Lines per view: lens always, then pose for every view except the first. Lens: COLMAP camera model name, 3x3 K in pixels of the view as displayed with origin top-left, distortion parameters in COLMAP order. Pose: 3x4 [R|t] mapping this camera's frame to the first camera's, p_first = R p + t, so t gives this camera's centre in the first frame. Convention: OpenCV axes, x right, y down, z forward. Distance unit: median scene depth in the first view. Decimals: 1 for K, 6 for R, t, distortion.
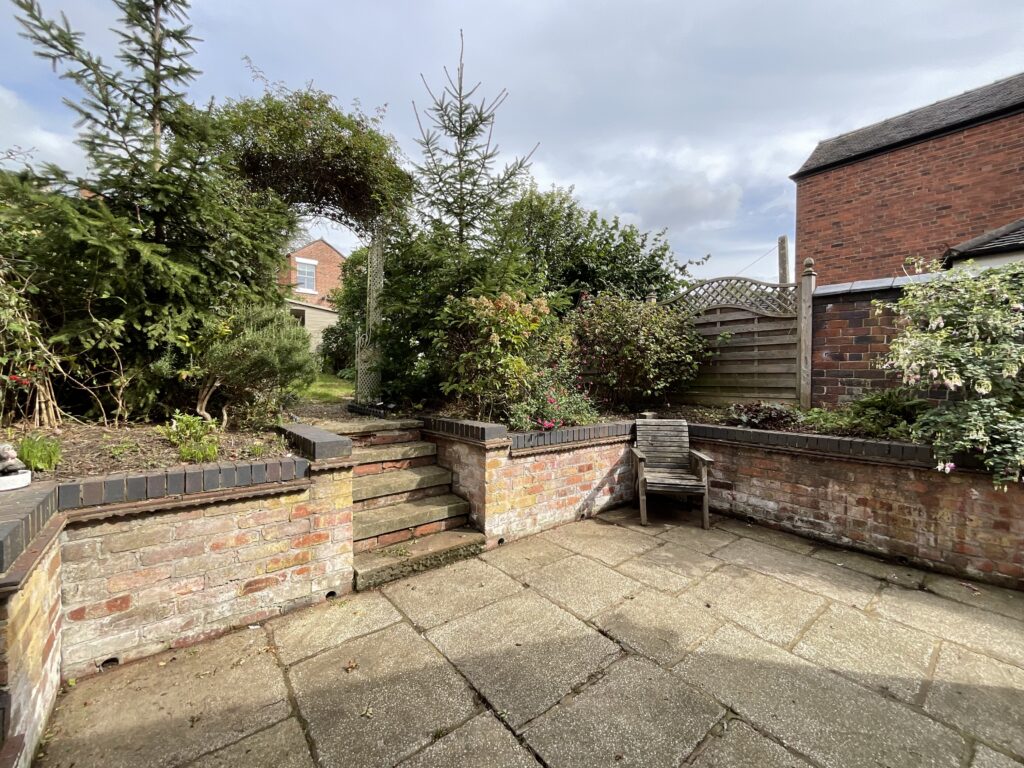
lens RADIAL K [[418.4, 0, 514.2], [0, 418.4, 383.7], [0, 0, 1]] dist [0.001996, 0.000511]
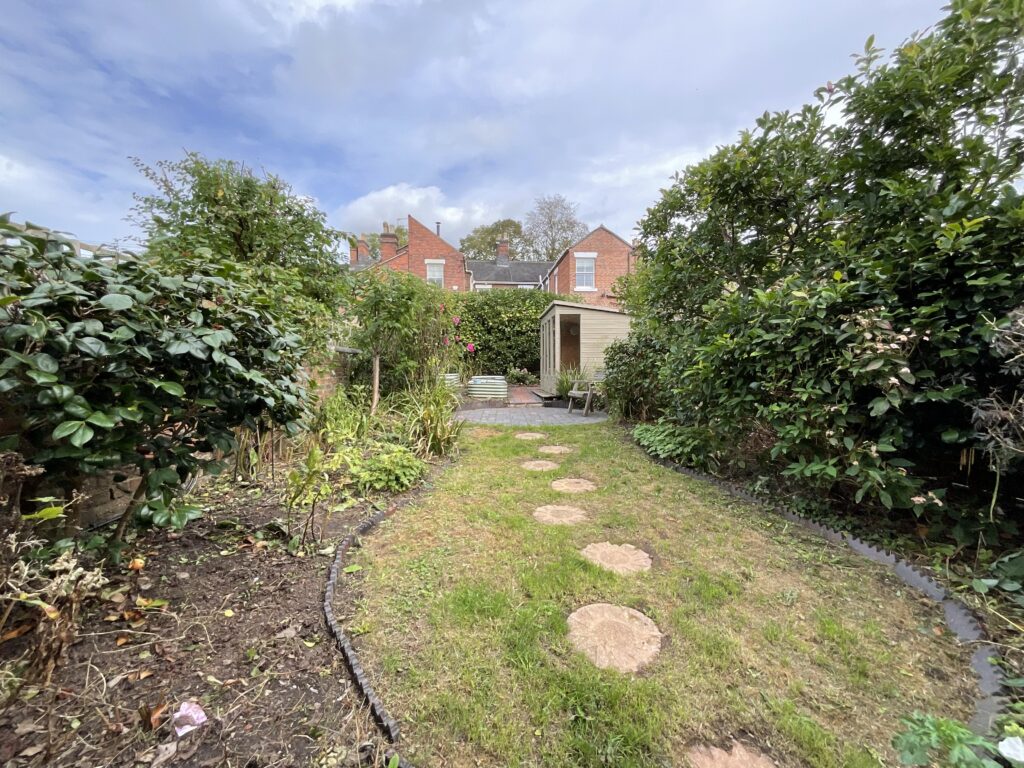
lens RADIAL K [[418.4, 0, 511.7], [0, 418.4, 381.0], [0, 0, 1]] dist [0.001996, 0.000511]
pose [[0.802027, 0.003881, -0.597276, -0.203425], [0.004582, 0.999909, 0.012649, -0.086466], [0.597271, -0.012882, 0.801936, 0.430404]]
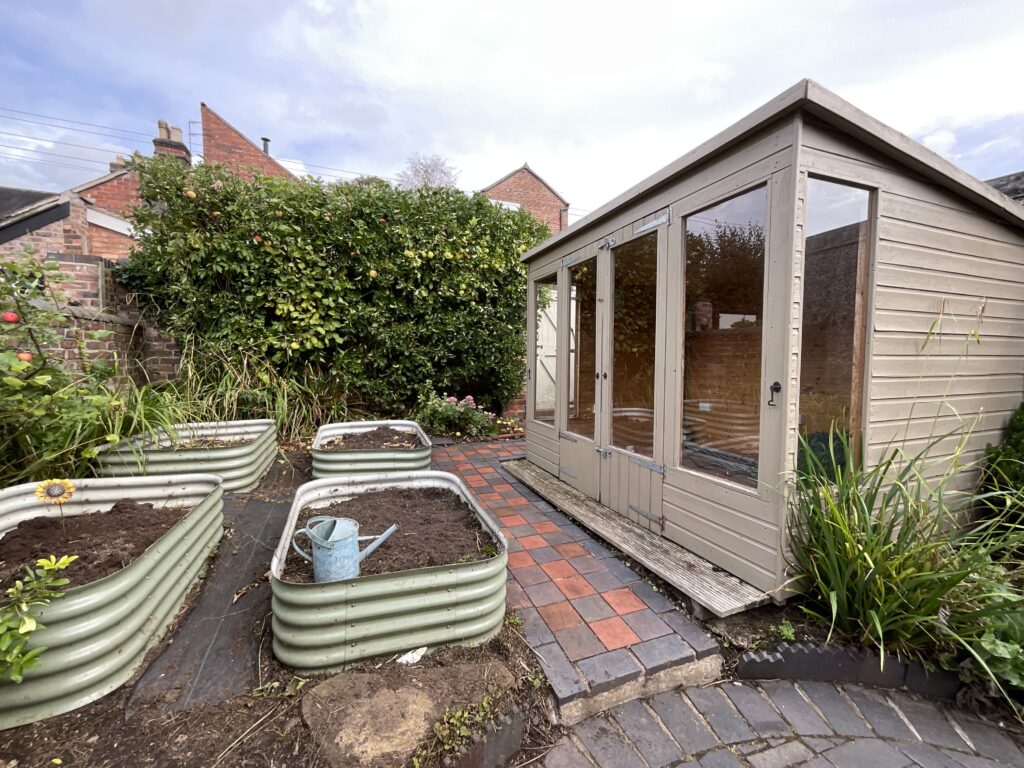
lens RADIAL K [[418.4, 0, 510.7], [0, 418.4, 383.2], [0, 0, 1]] dist [0.001996, 0.000511]
pose [[0.947603, 0.010162, -0.319288, -0.553784], [0.002522, 0.999225, 0.039288, -0.123883], [0.319439, -0.038035, 0.946843, 0.829461]]
